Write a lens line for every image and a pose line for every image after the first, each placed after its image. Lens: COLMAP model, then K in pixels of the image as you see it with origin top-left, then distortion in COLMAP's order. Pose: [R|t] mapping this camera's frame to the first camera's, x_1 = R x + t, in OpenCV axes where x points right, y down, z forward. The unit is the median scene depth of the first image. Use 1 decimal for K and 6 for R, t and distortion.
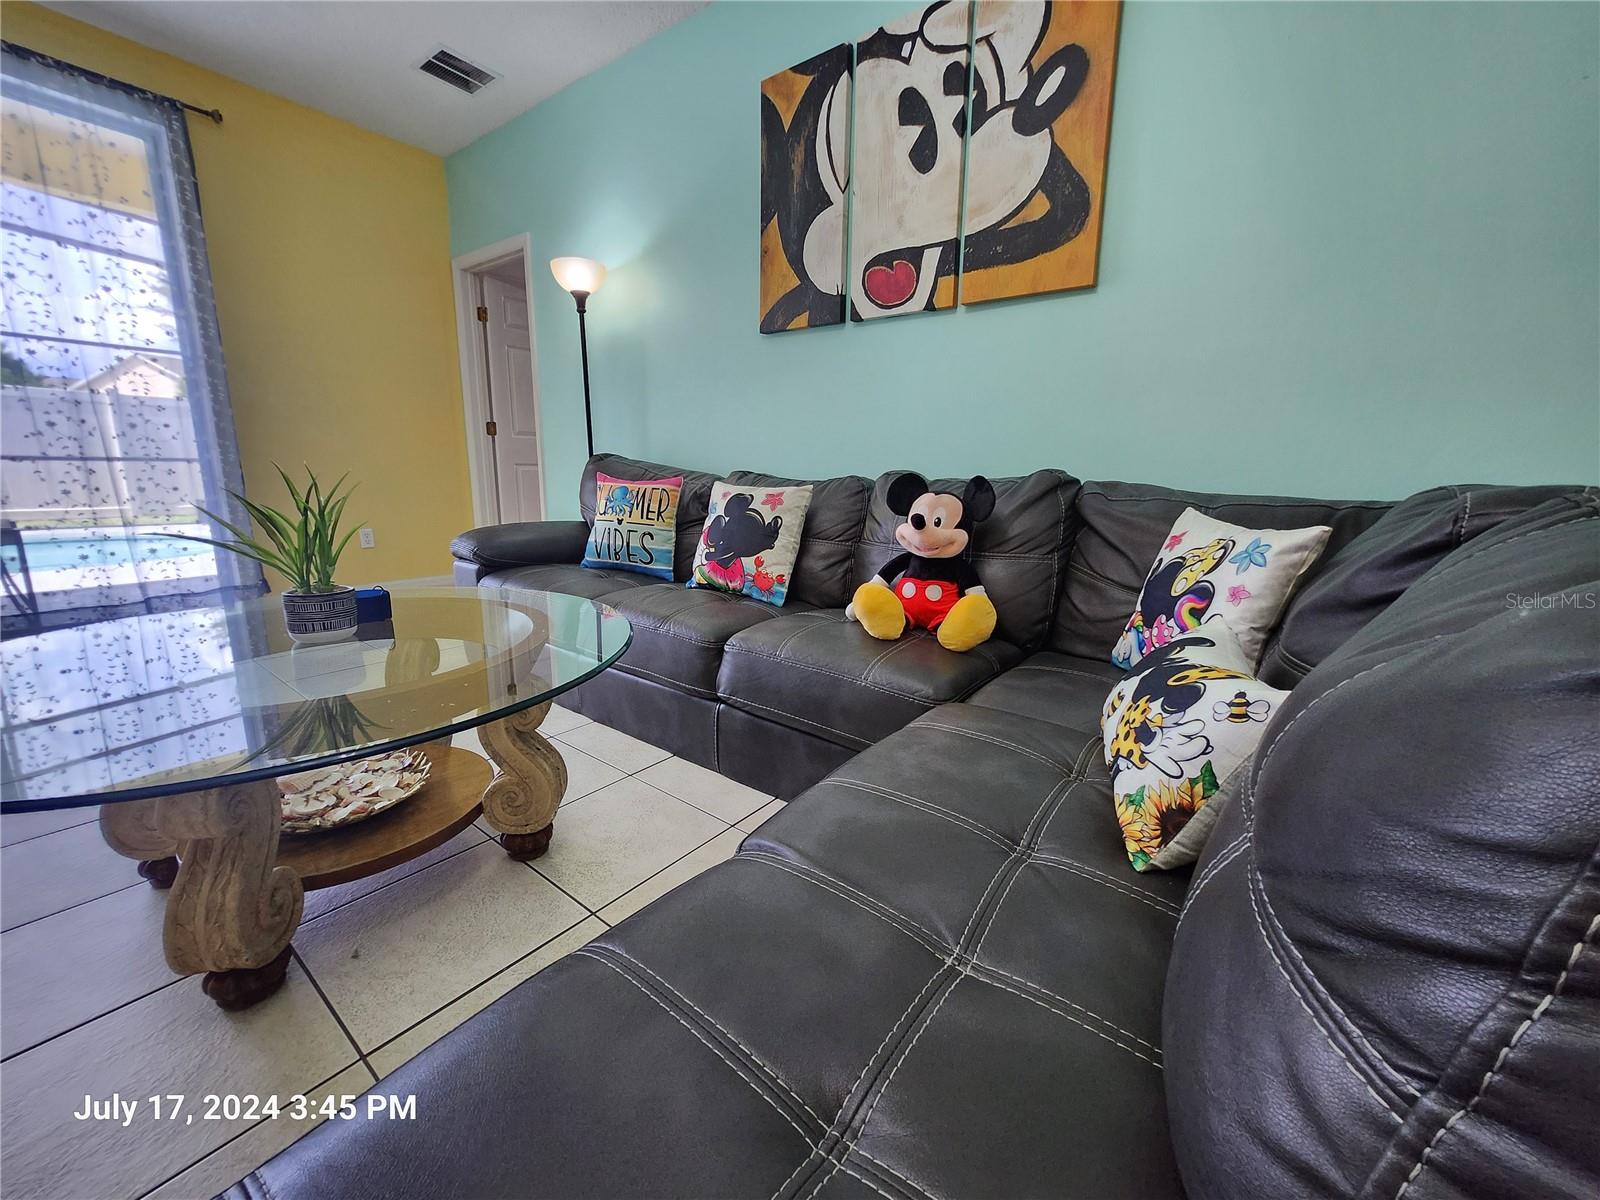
lens RADIAL K [[627.9, 0, 788.9], [0, 627.9, 593.3], [0, 0, 1]] dist [-0.001546, -0.000798]
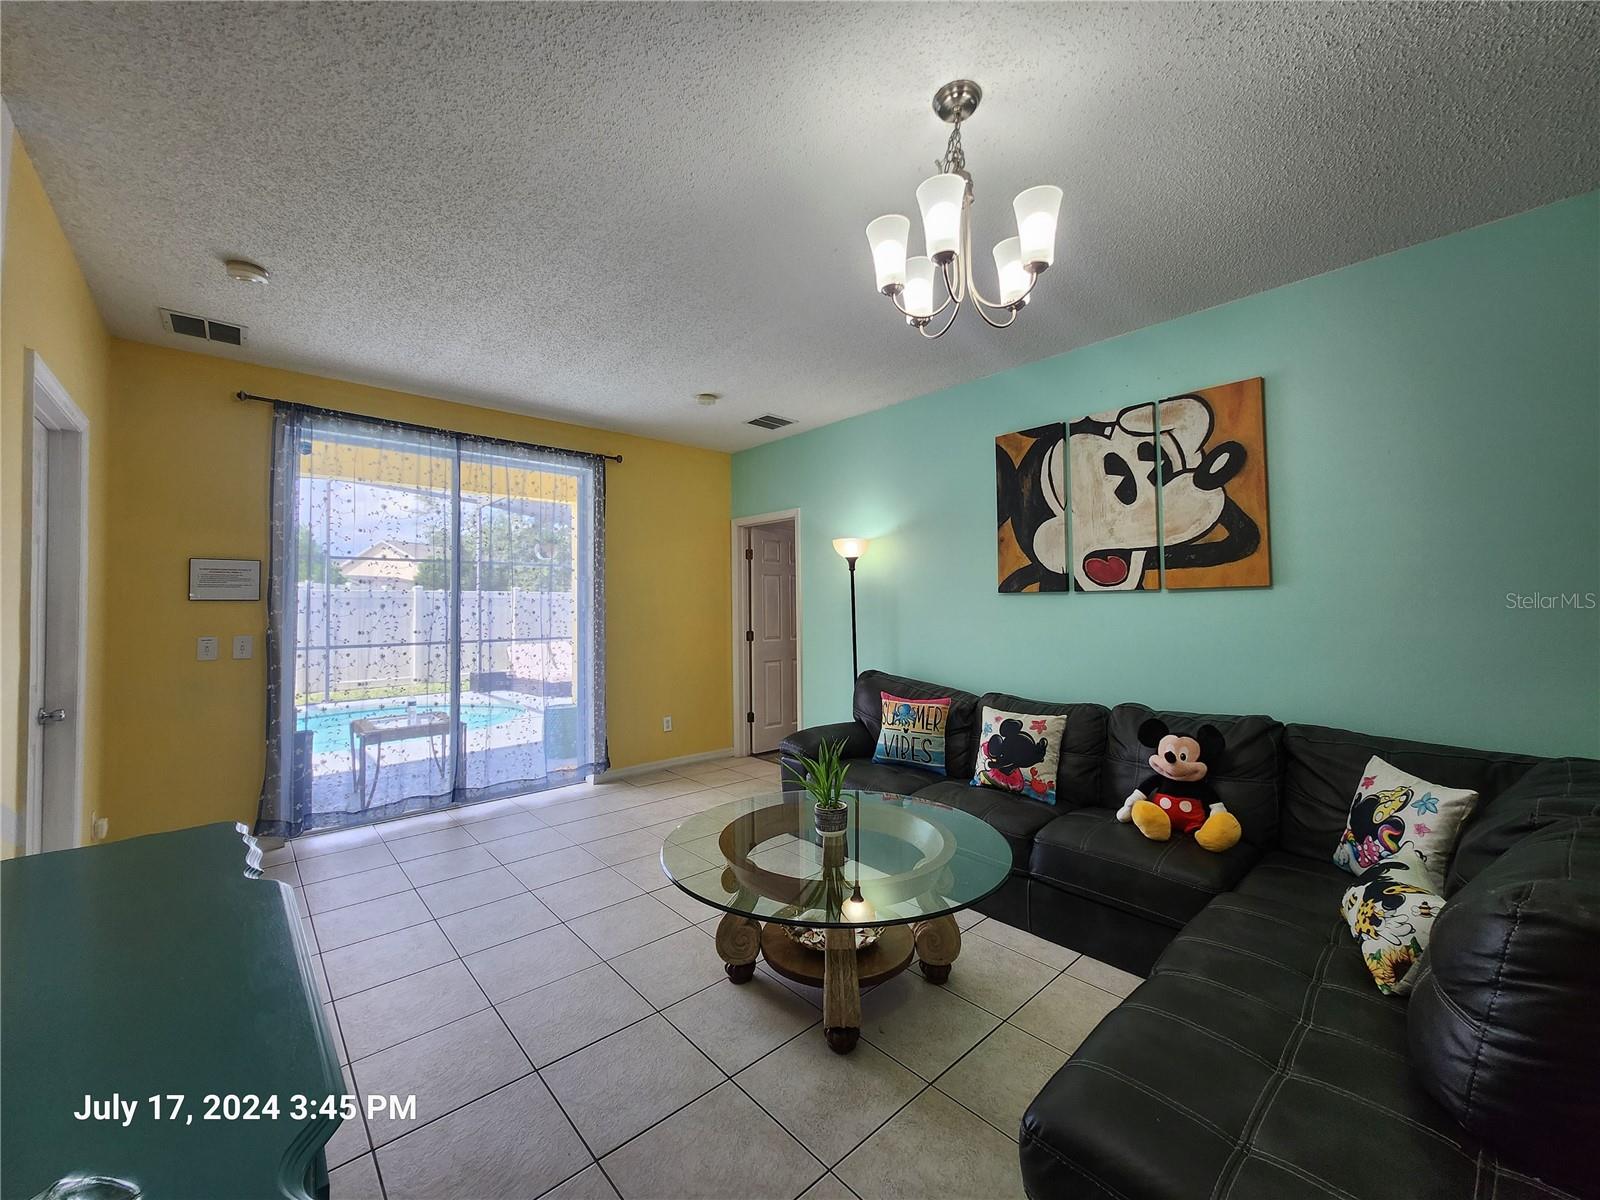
lens RADIAL K [[627.9, 0, 788.9], [0, 627.9, 593.3], [0, 0, 1]] dist [-0.001546, -0.000798]
pose [[0.984058, -0.029632, -0.175362, -0.355164], [-0.010019, 0.975220, -0.221009, -0.132756], [0.177565, 0.219243, 0.959376, -0.587563]]
